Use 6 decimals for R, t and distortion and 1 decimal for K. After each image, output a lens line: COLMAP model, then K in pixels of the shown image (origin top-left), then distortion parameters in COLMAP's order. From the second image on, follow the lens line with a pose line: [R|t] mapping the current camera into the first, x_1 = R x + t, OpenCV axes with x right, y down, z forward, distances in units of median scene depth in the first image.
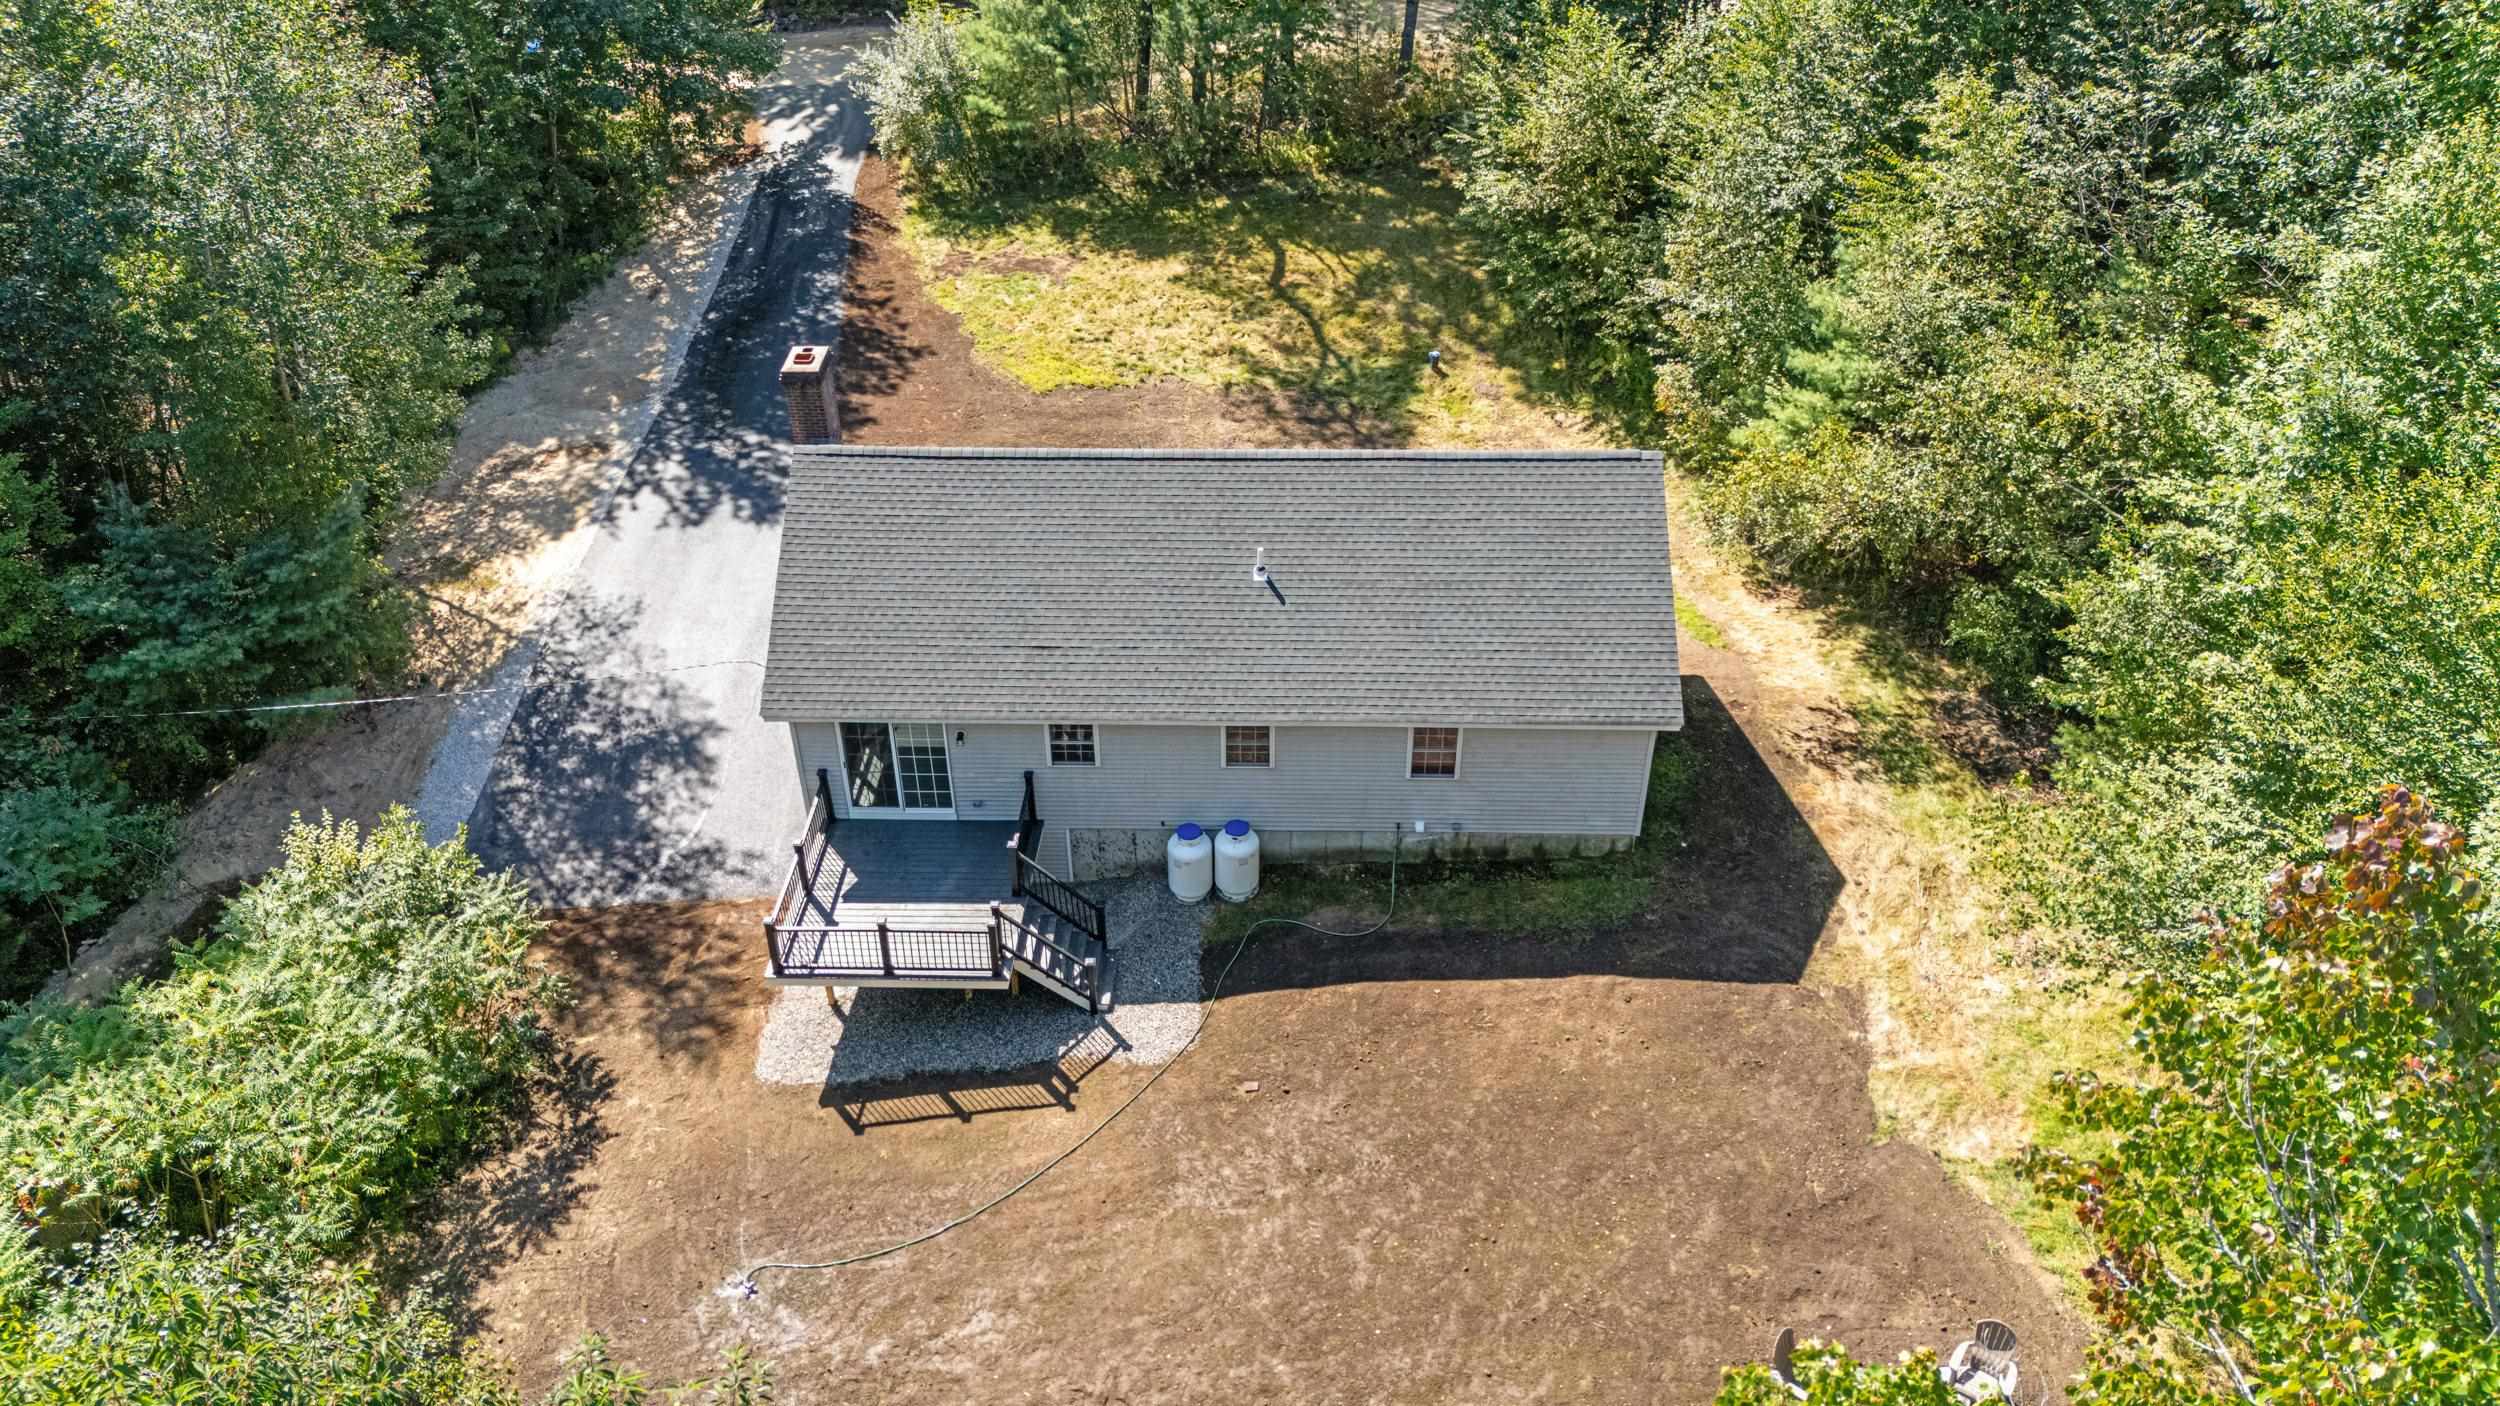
lens RADIAL K [[1836.3, 0, 1250.0], [0, 1836.3, 703.0], [0, 0, 1]] dist [0.080226, -0.090123]
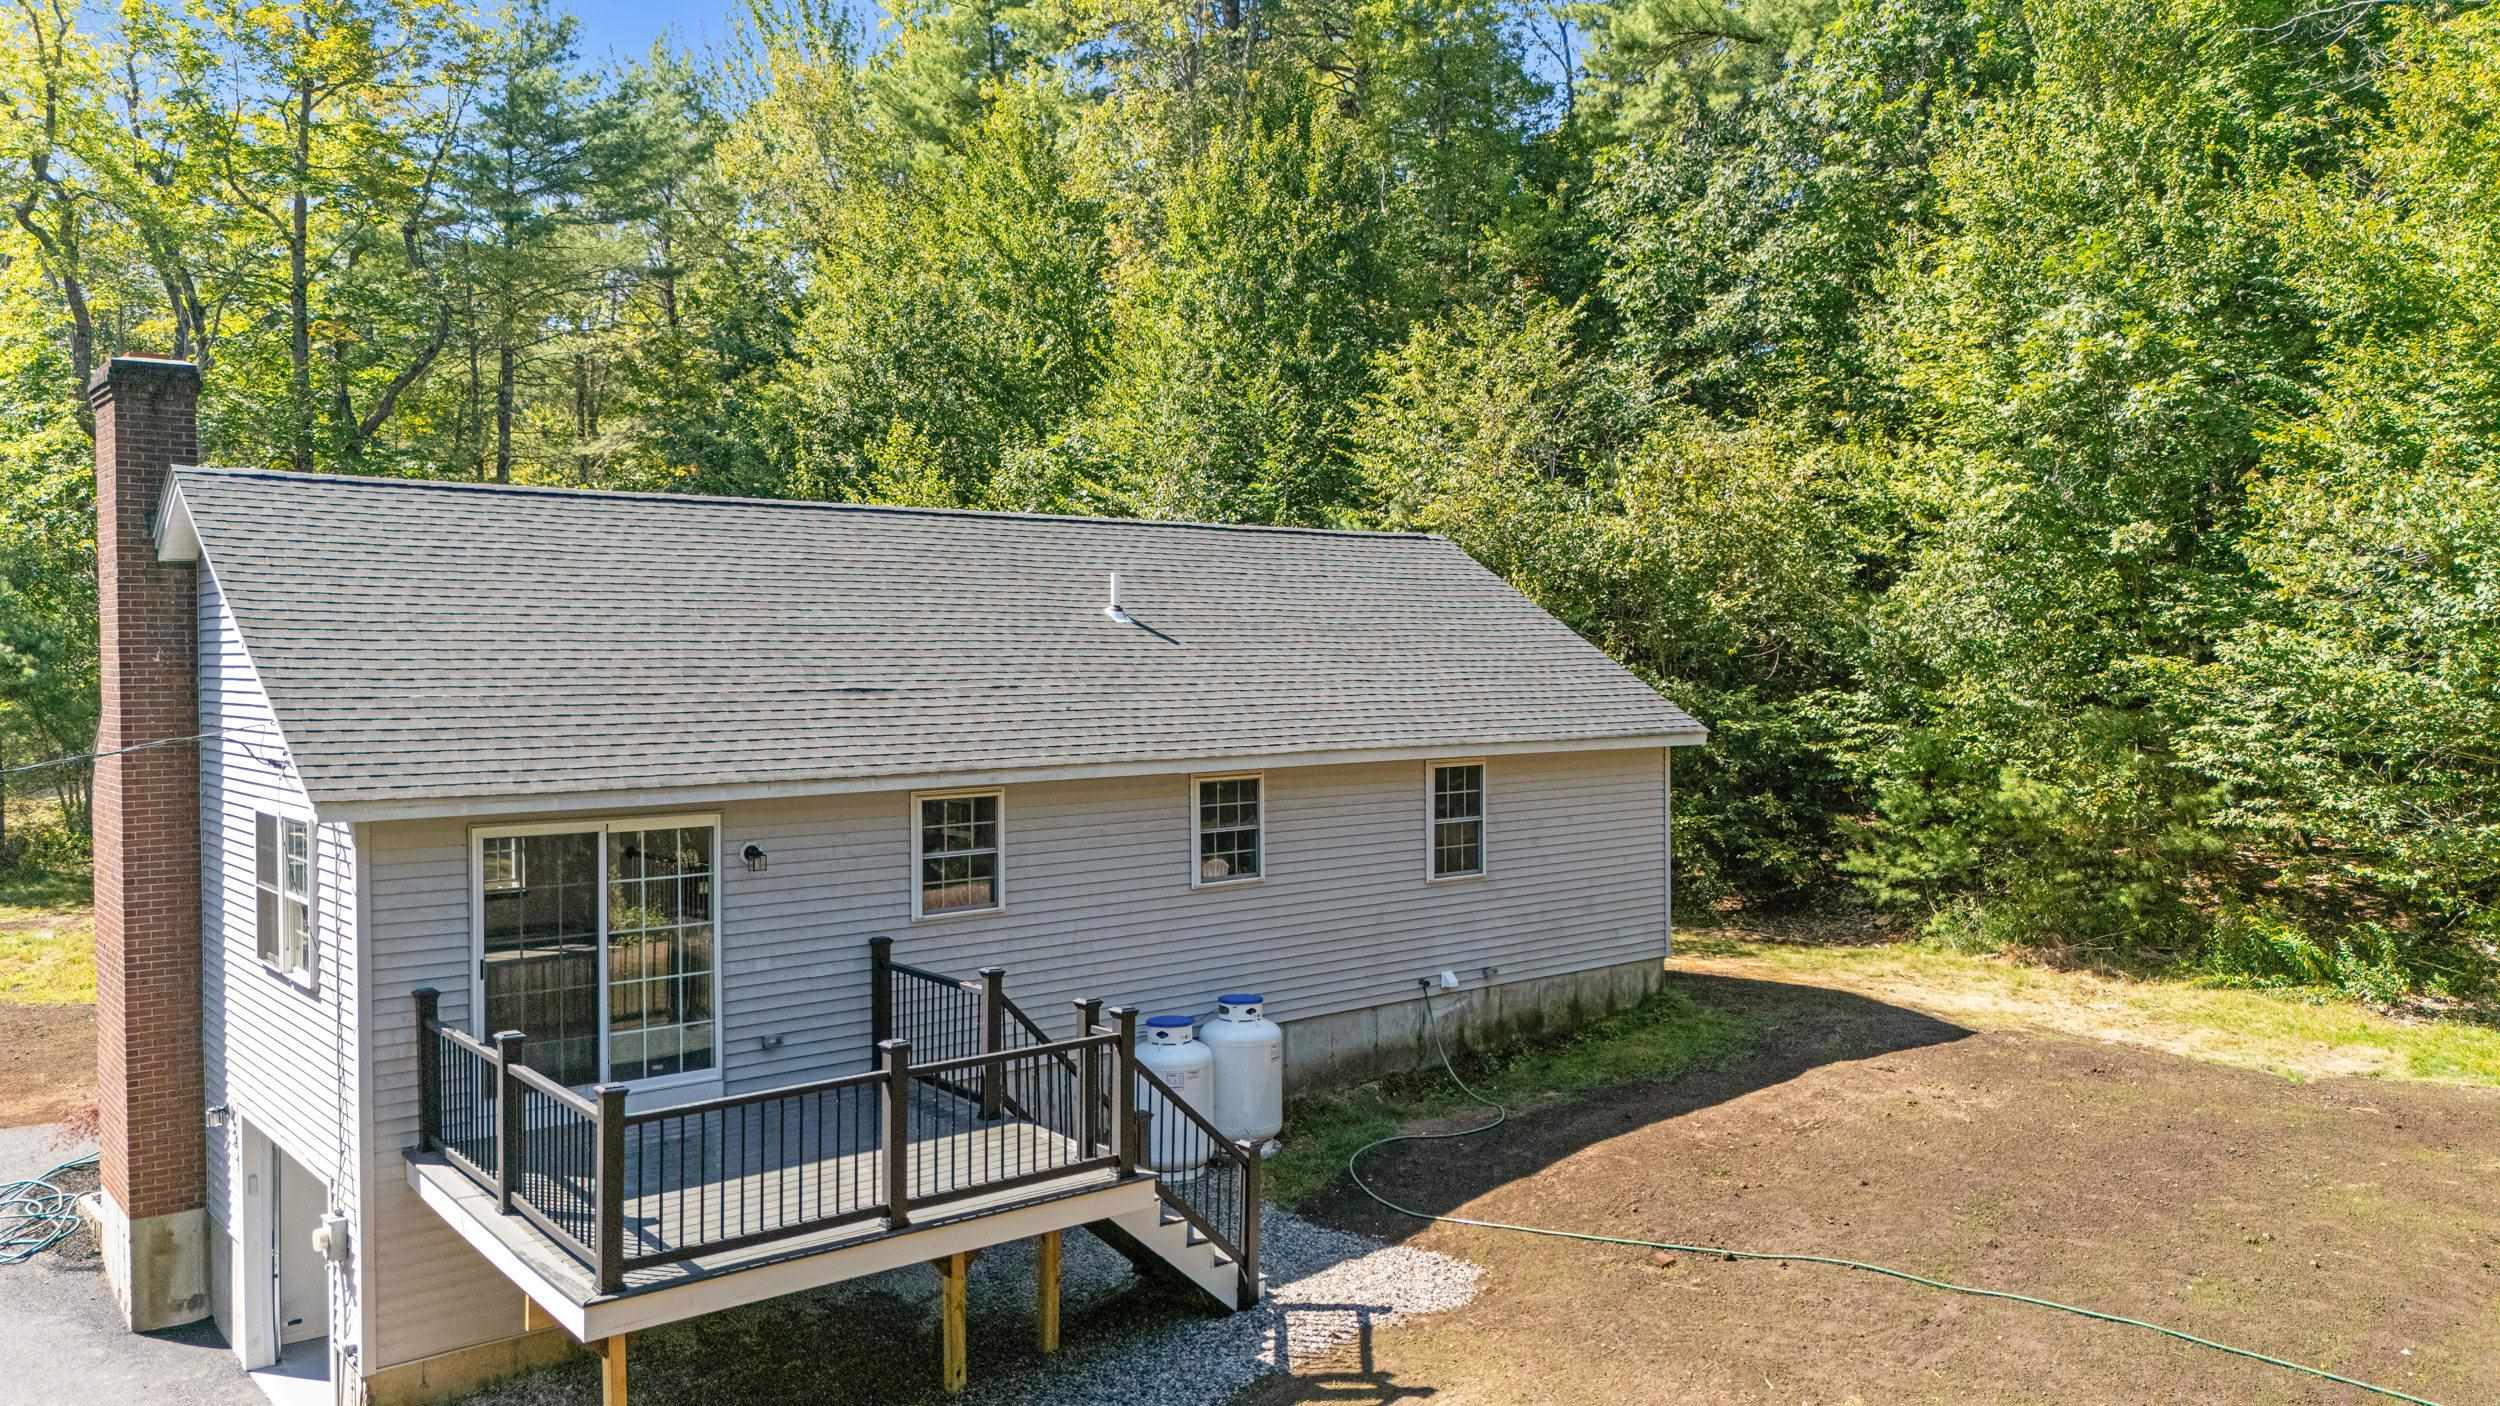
lens RADIAL K [[1836.3, 0, 1250.0], [0, 1836.3, 703.0], [0, 0, 1]] dist [0.080226, -0.090123]
pose [[0.755454, -0.023552, 0.654778, -0.351841], [0.407011, 0.800016, -0.440814, 0.234671], [-0.513450, 0.599517, 0.613961, 0.600953]]
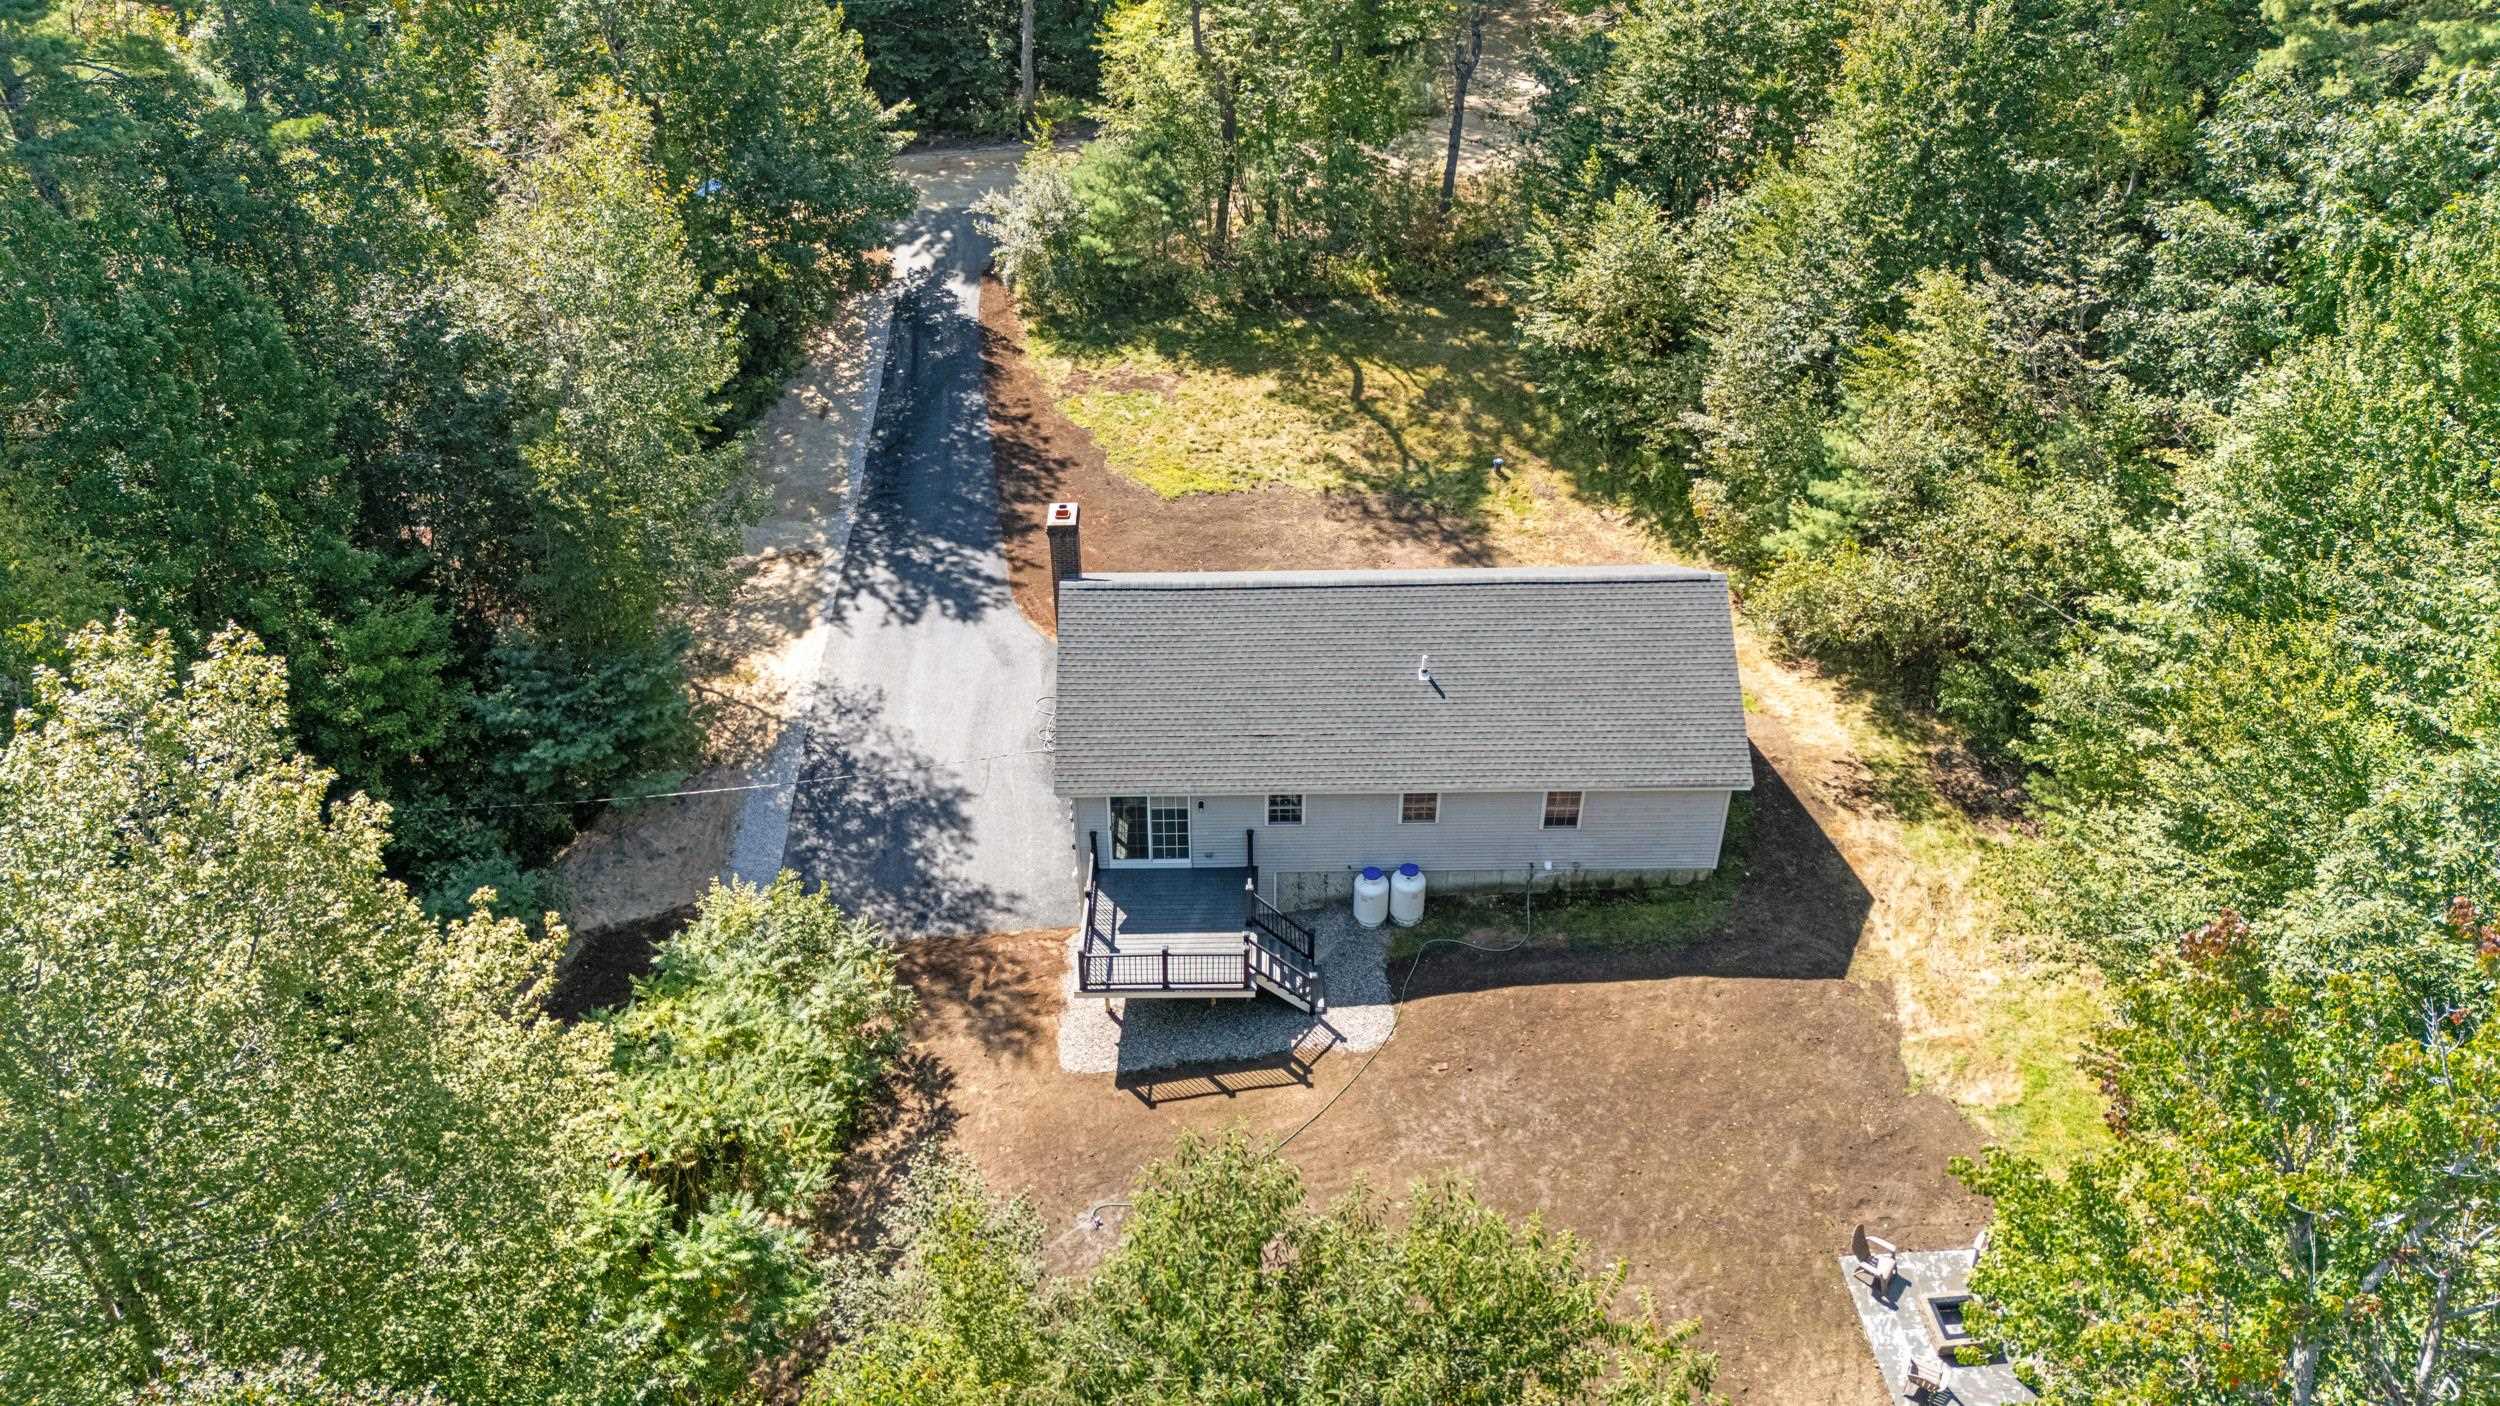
lens RADIAL K [[1822.2, 0, 1256.8], [0, 1822.2, 696.6], [0, 0, 1]] dist [0.089480, -0.125959]
pose [[0.999249, -0.021237, 0.032422, -0.153413], [0.021426, 0.999755, -0.005501, -0.049294], [-0.032298, 0.006191, 0.999459, -0.288607]]
